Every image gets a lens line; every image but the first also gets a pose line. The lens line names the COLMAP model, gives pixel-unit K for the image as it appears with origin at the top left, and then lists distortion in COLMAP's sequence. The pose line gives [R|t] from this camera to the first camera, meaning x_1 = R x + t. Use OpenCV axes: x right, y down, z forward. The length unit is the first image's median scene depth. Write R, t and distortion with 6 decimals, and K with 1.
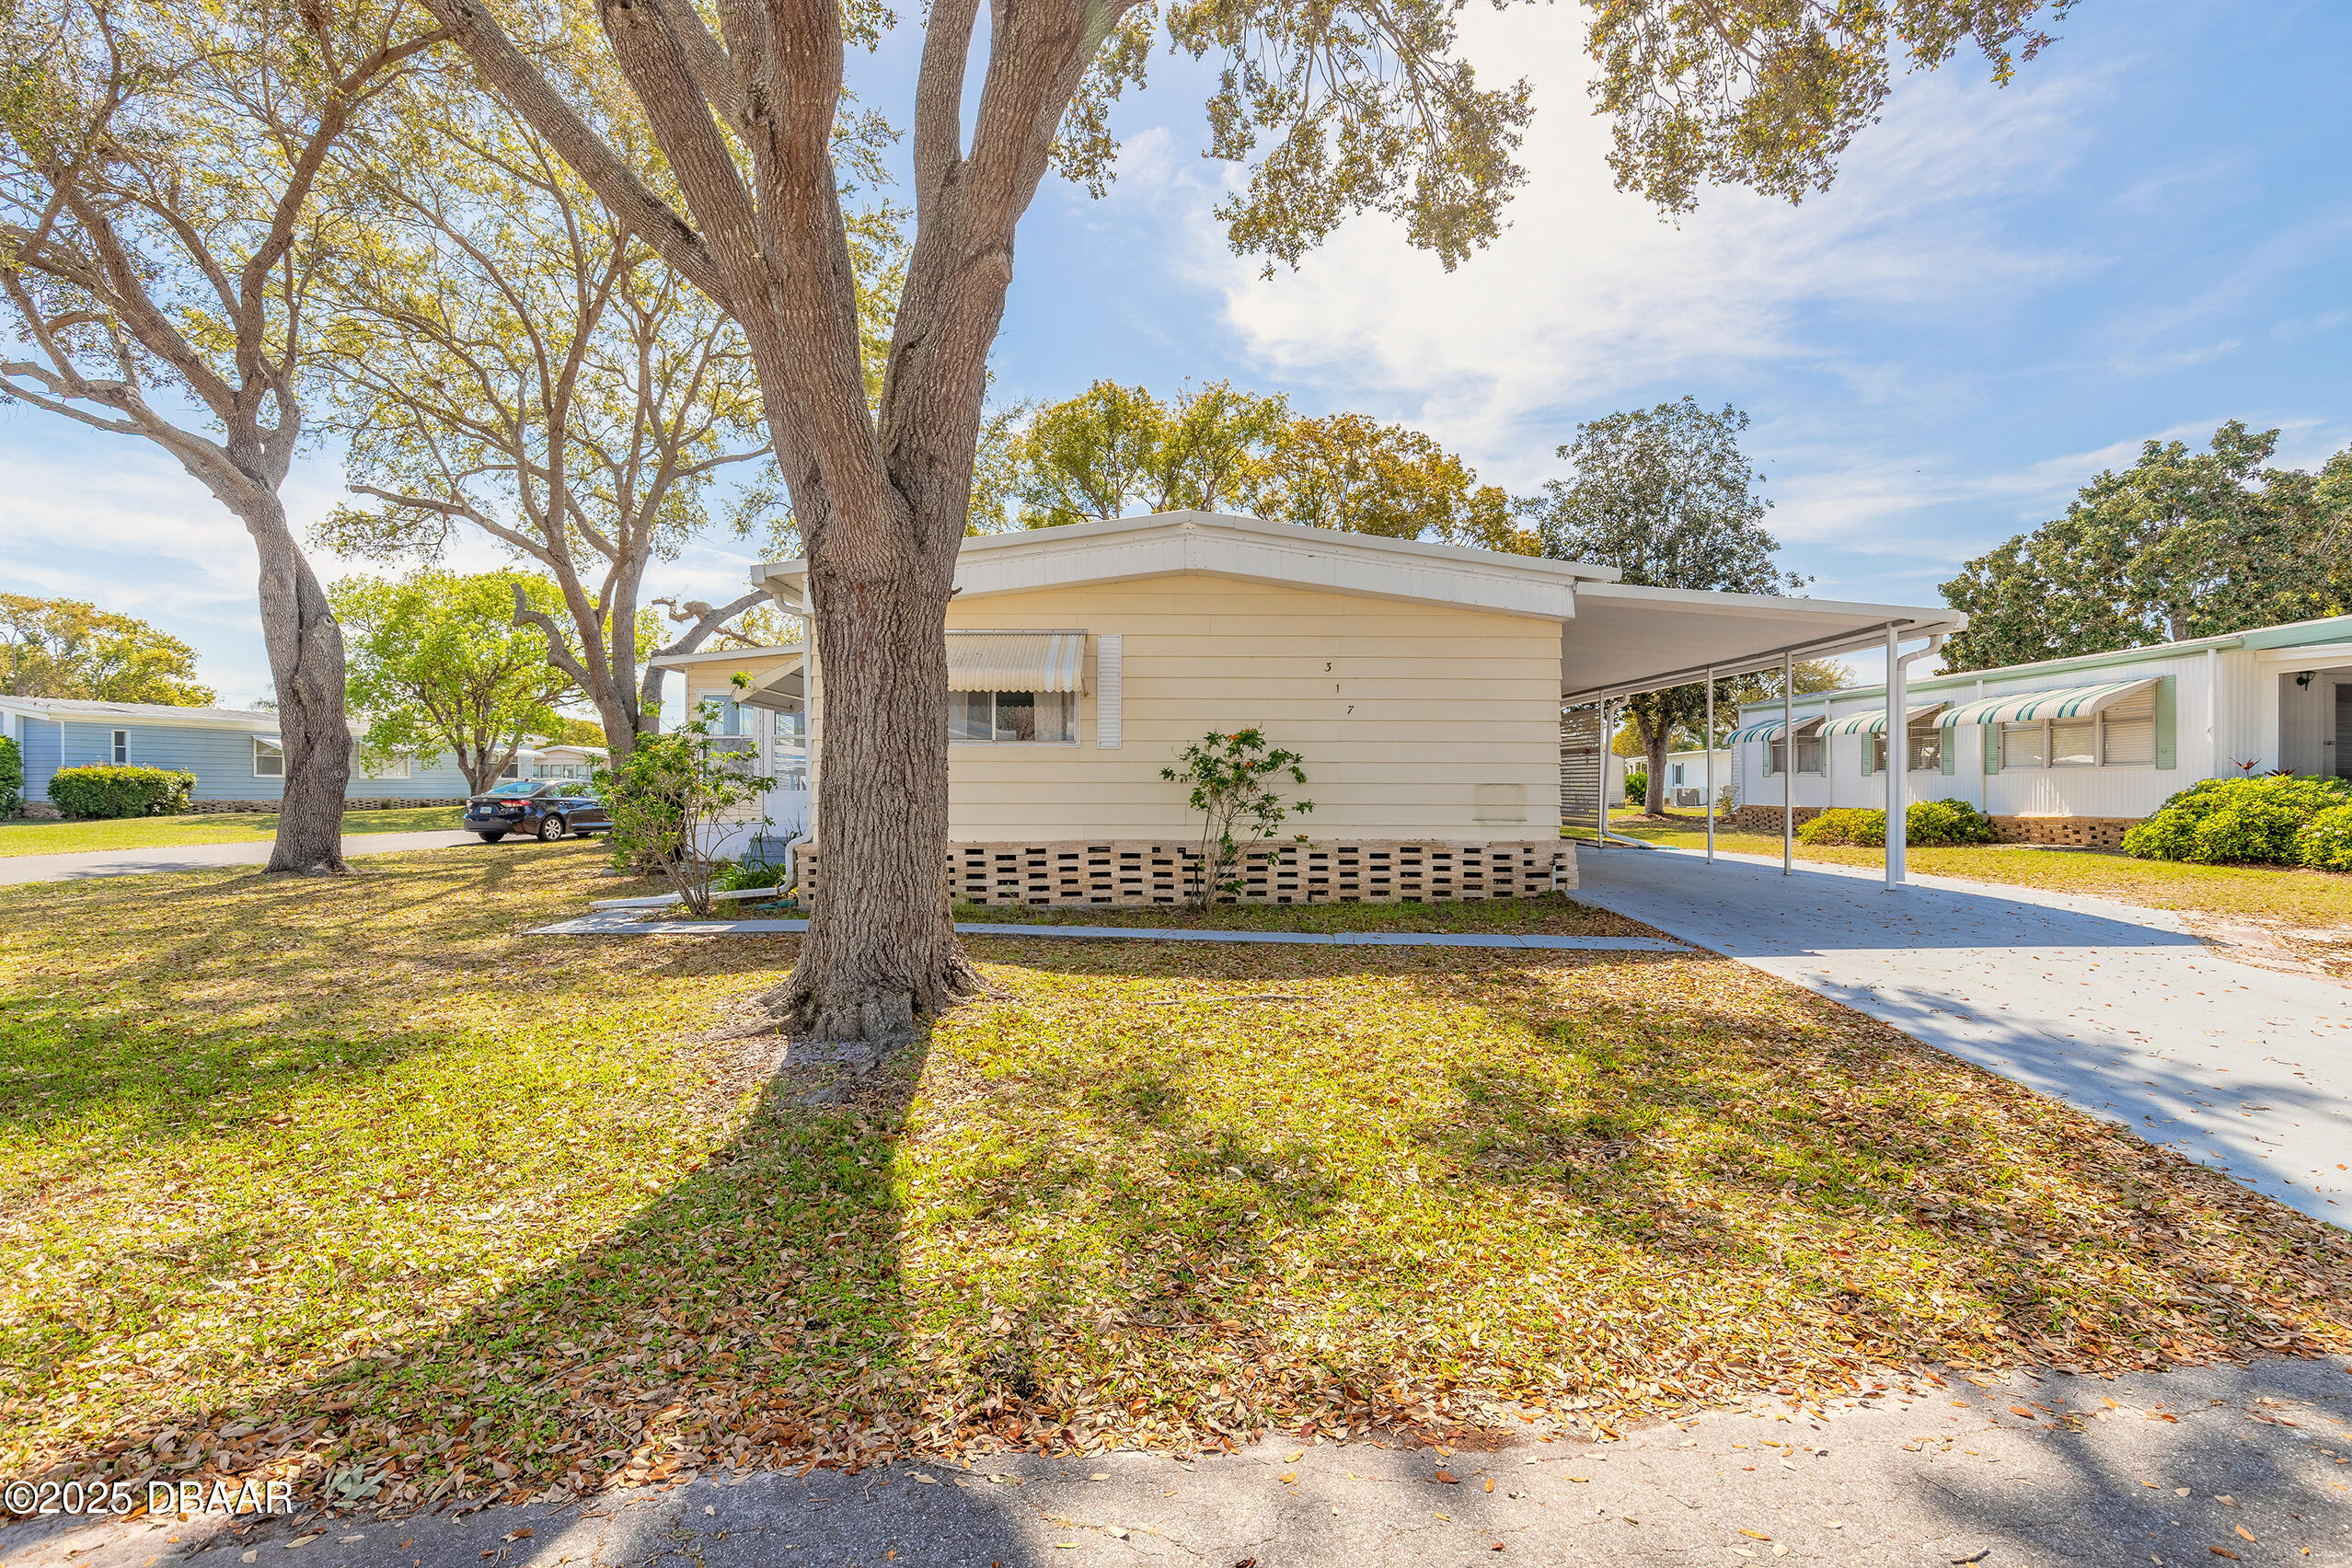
lens RADIAL K [[1106.1, 0, 1176.0], [0, 1106.1, 784.0], [0, 0, 1]] dist [-0.002695, -0.000255]
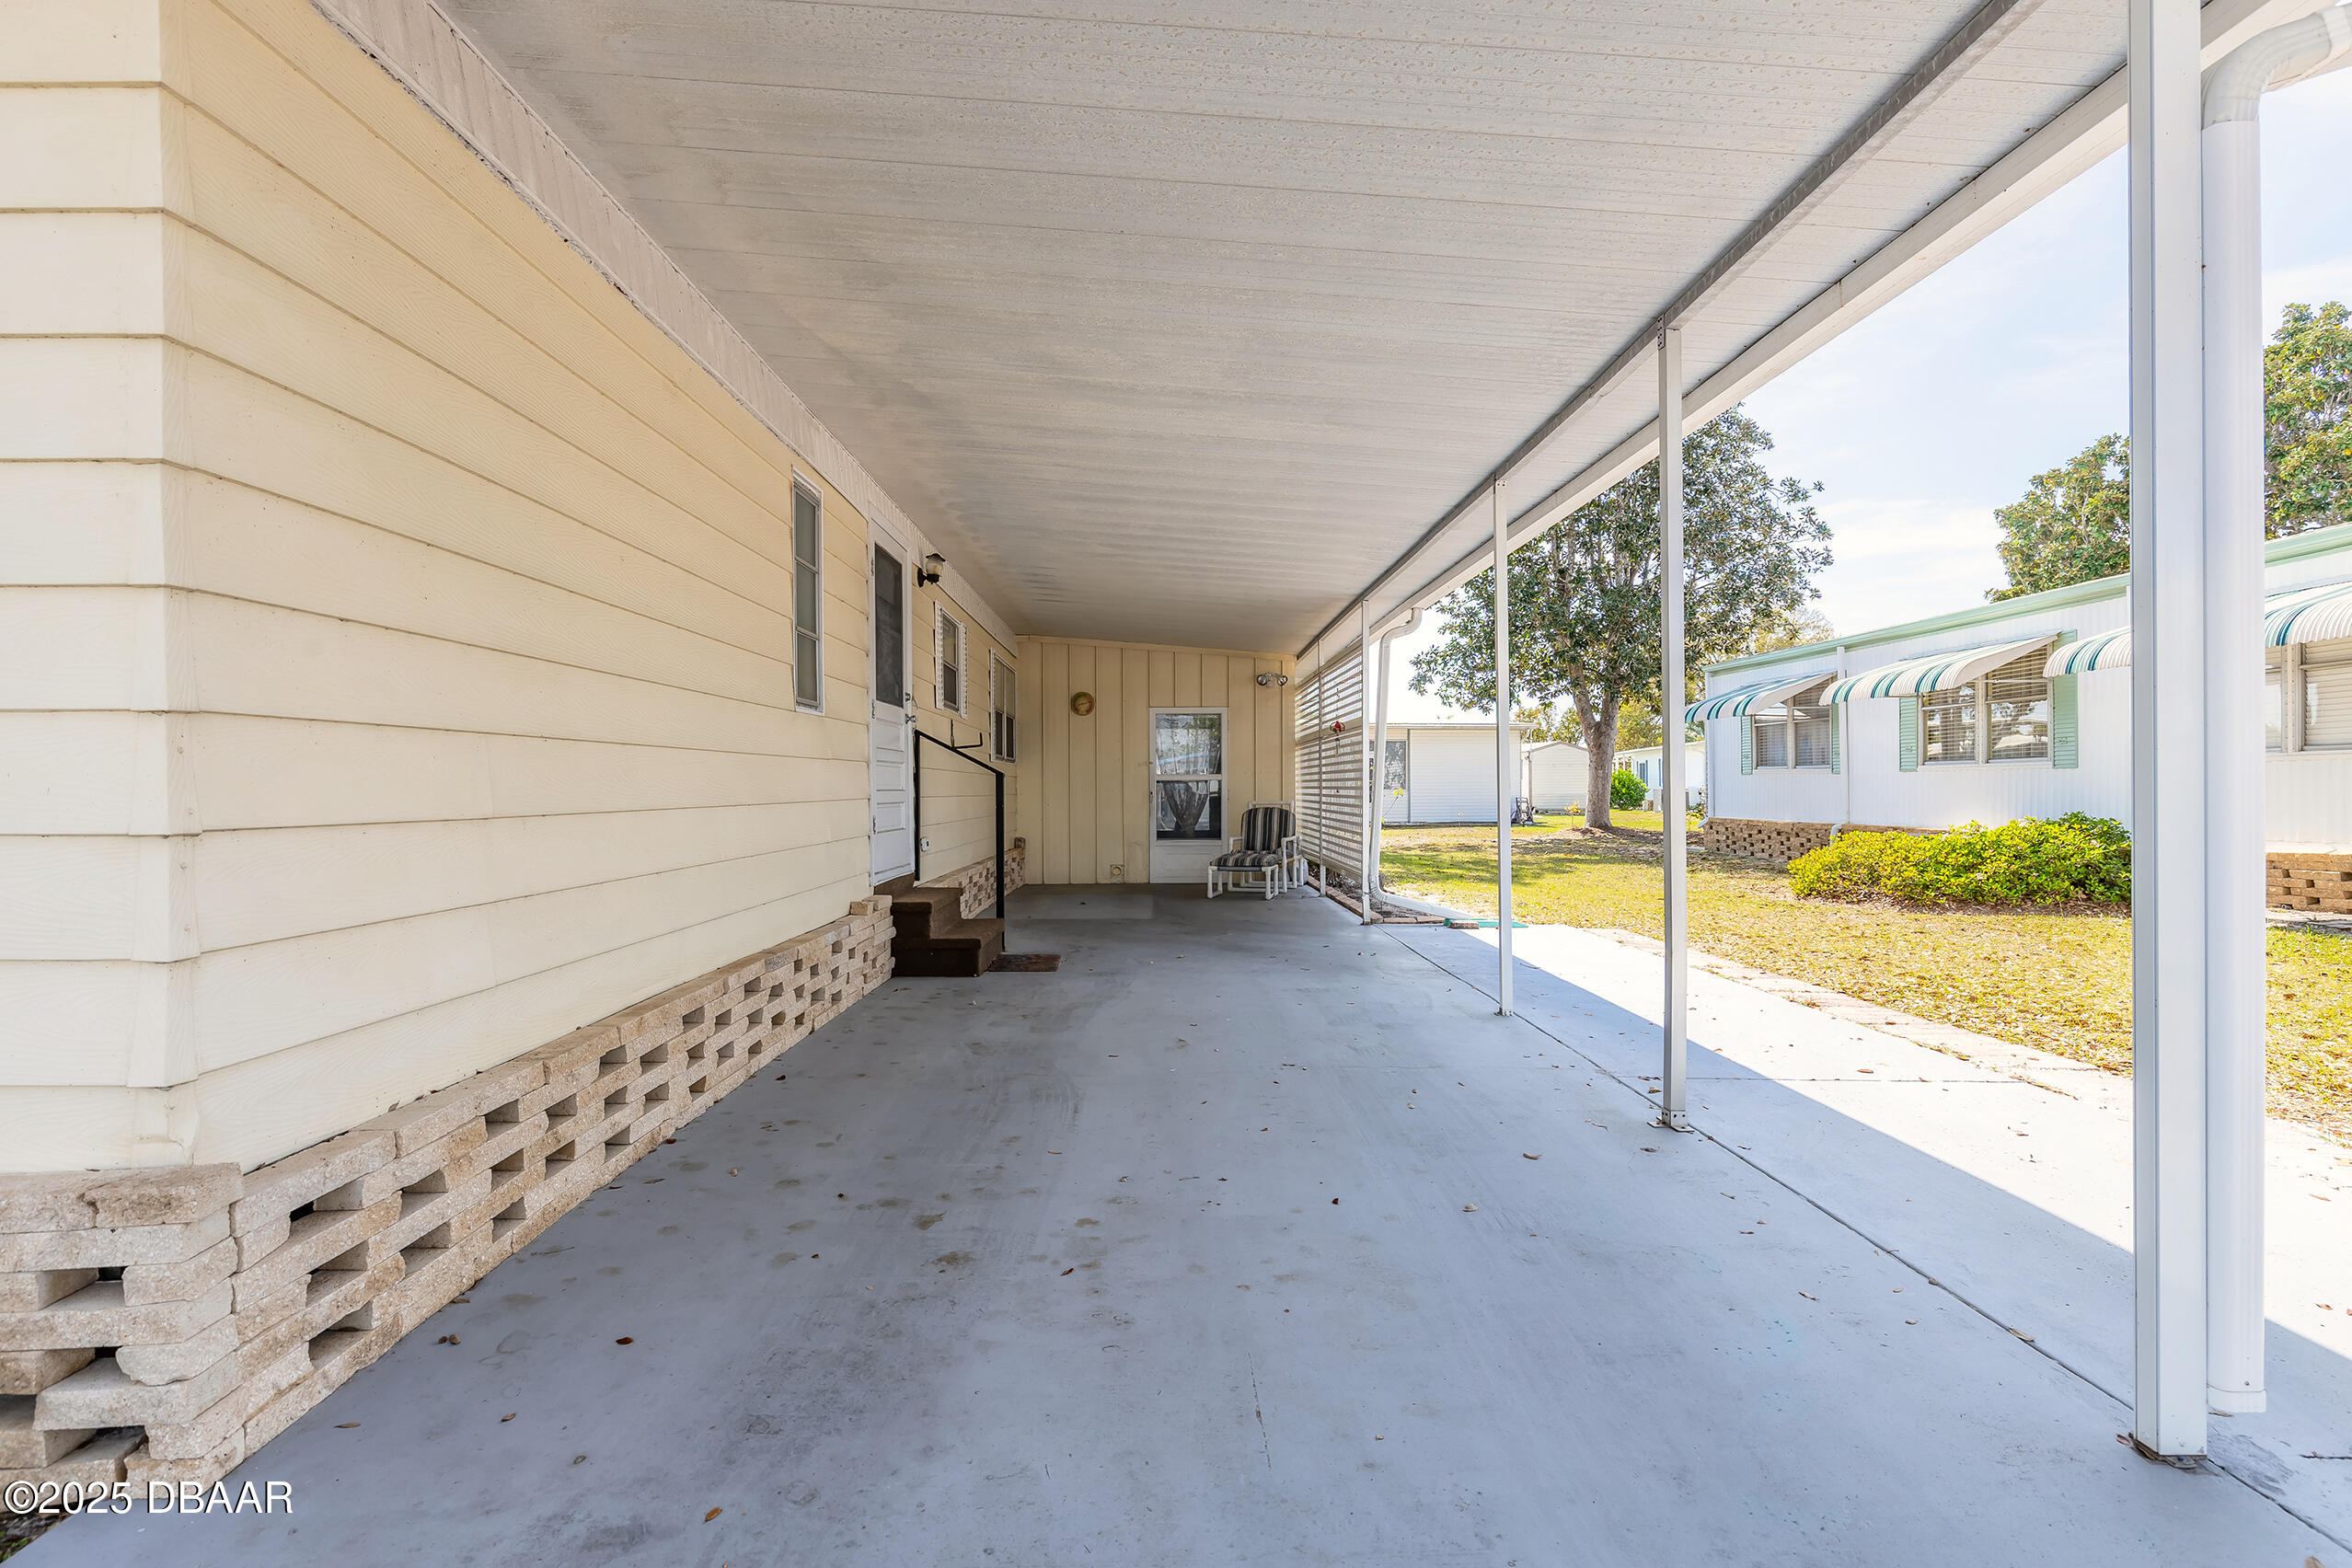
lens RADIAL K [[1129.9, 0, 1176.0], [0, 1129.9, 784.0], [0, 0, 1]] dist [-0.001751, -0.000119]
pose [[0.999943, -0.008824, -0.006082, 0.266326], [0.008806, 0.999957, -0.002923, -0.002735], [0.006108, 0.002869, 0.999977, 0.442219]]
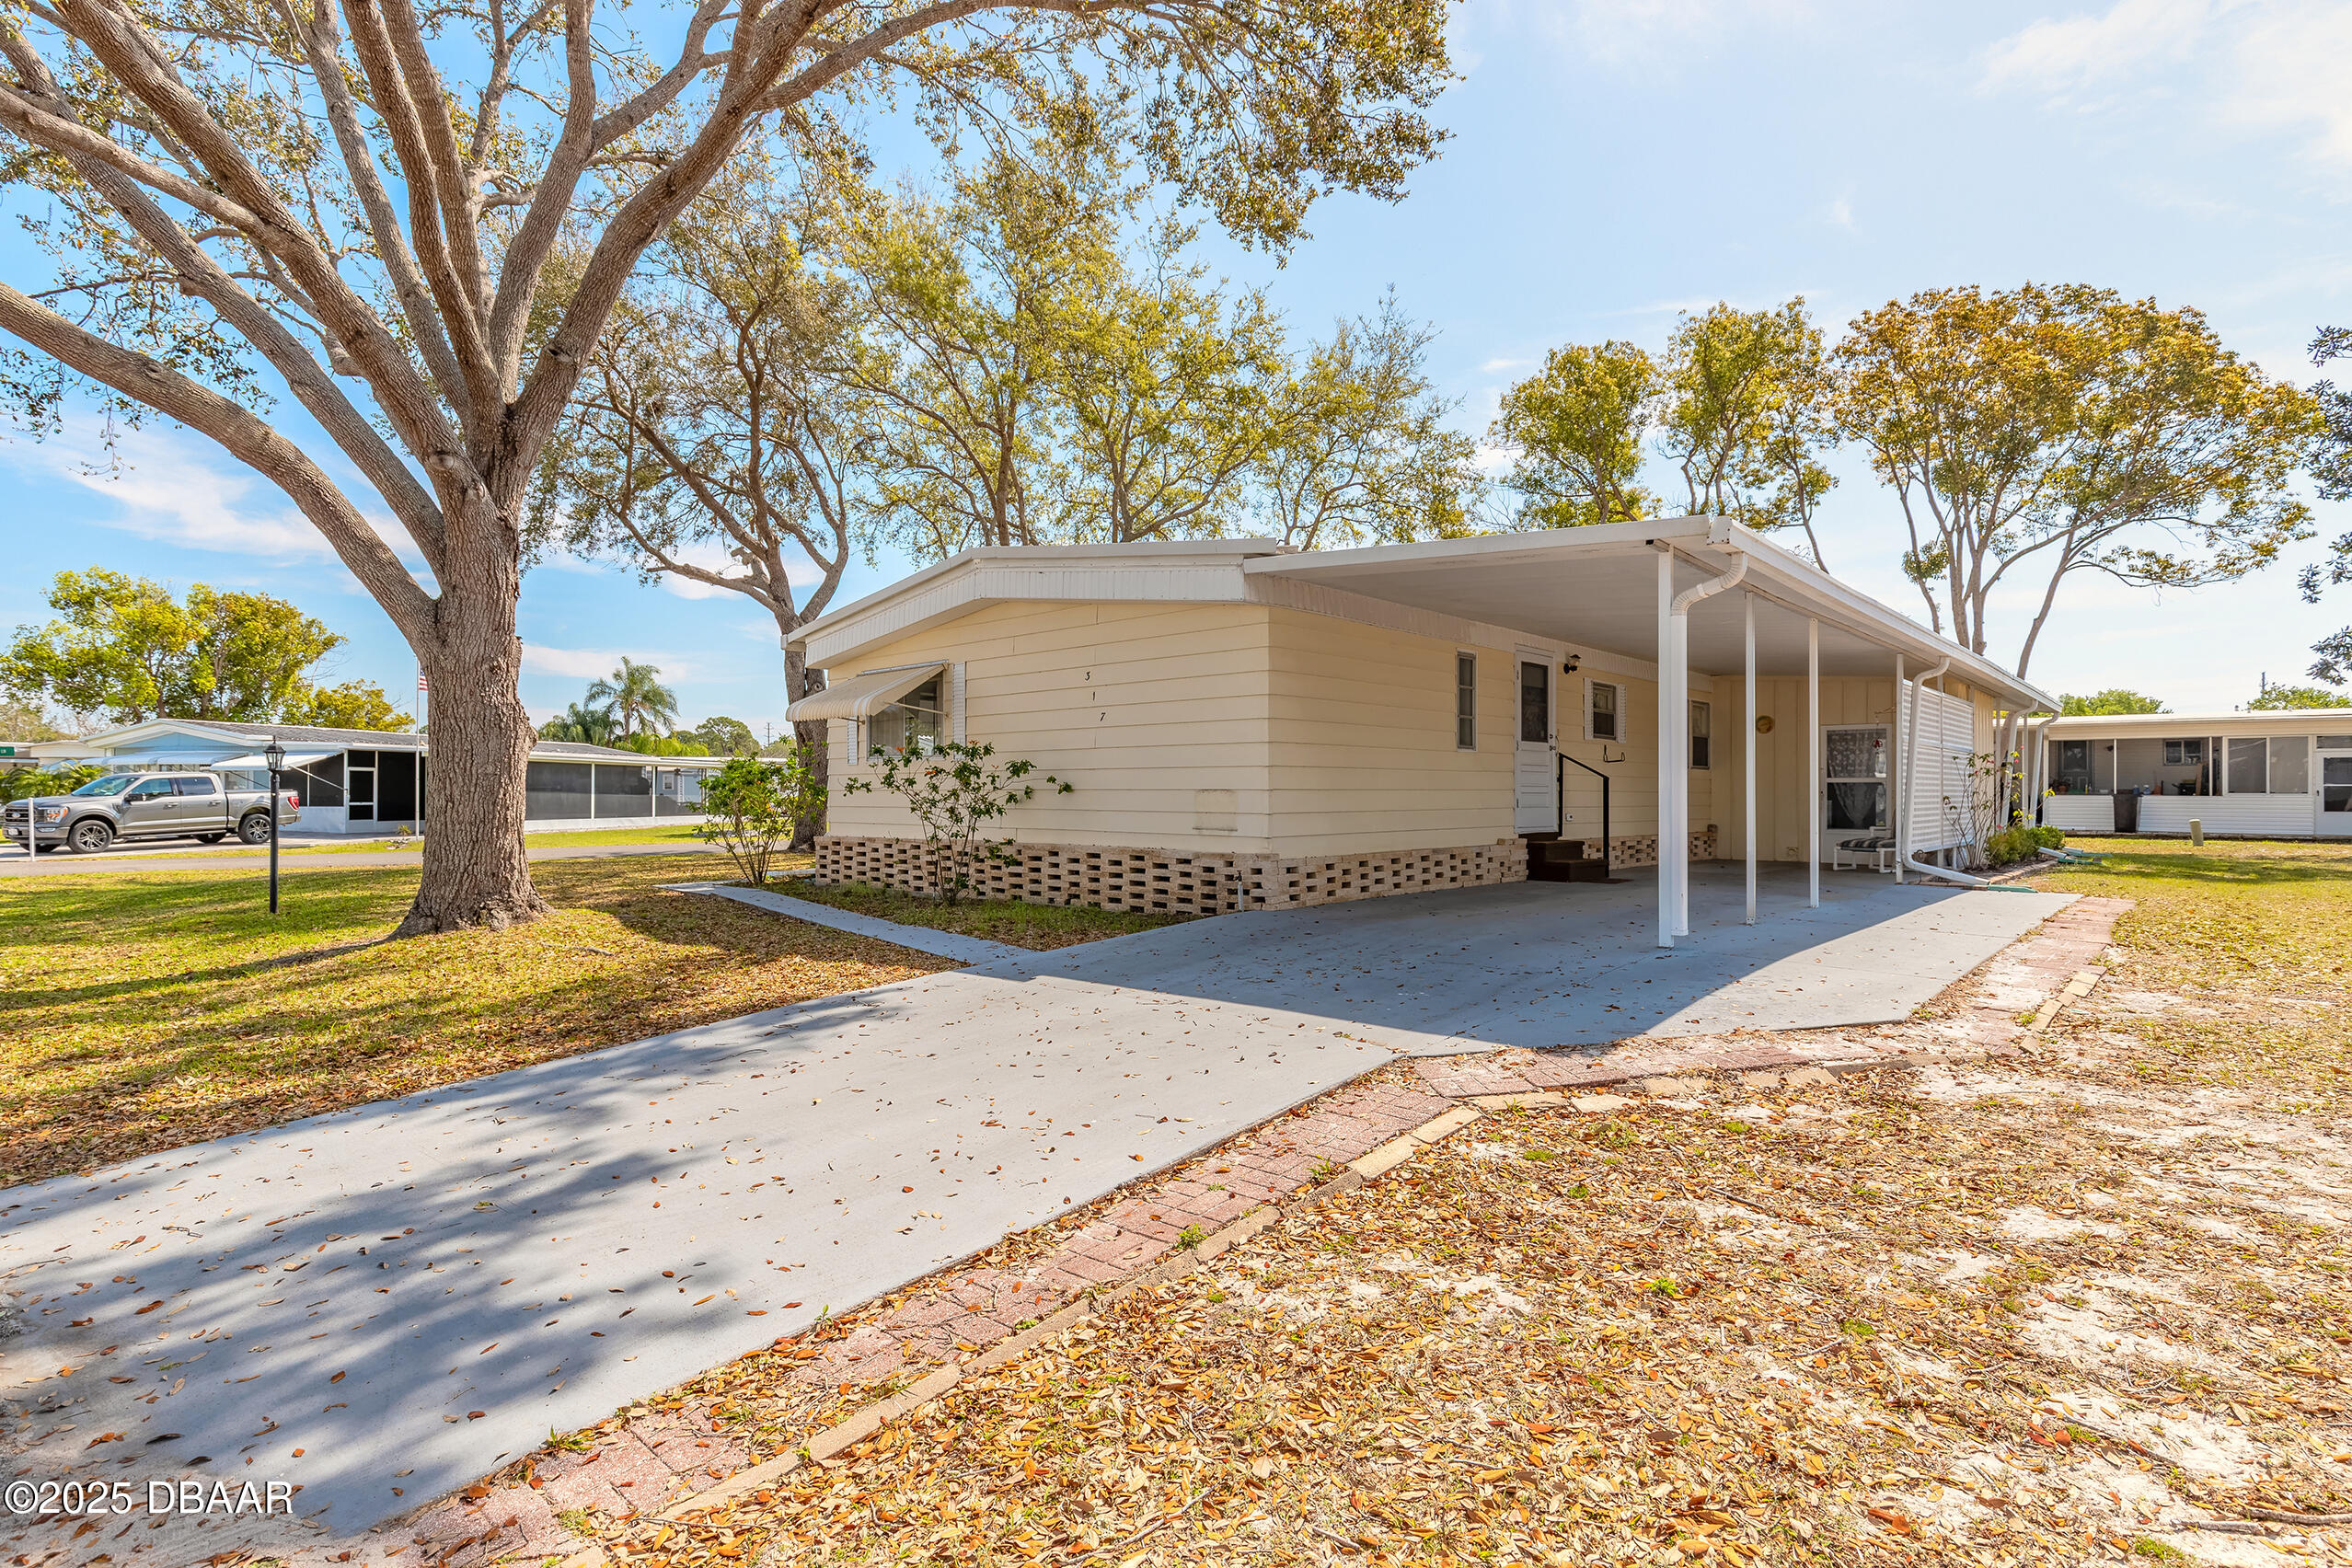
lens RADIAL K [[1129.9, 0, 1176.0], [0, 1129.9, 784.0], [0, 0, 1]] dist [-0.001751, -0.000119]
pose [[0.715474, -0.007743, -0.698596, 0.488422], [0.000491, 0.999944, -0.010580, 0.002849], [0.698639, 0.007227, 0.715438, 0.166077]]
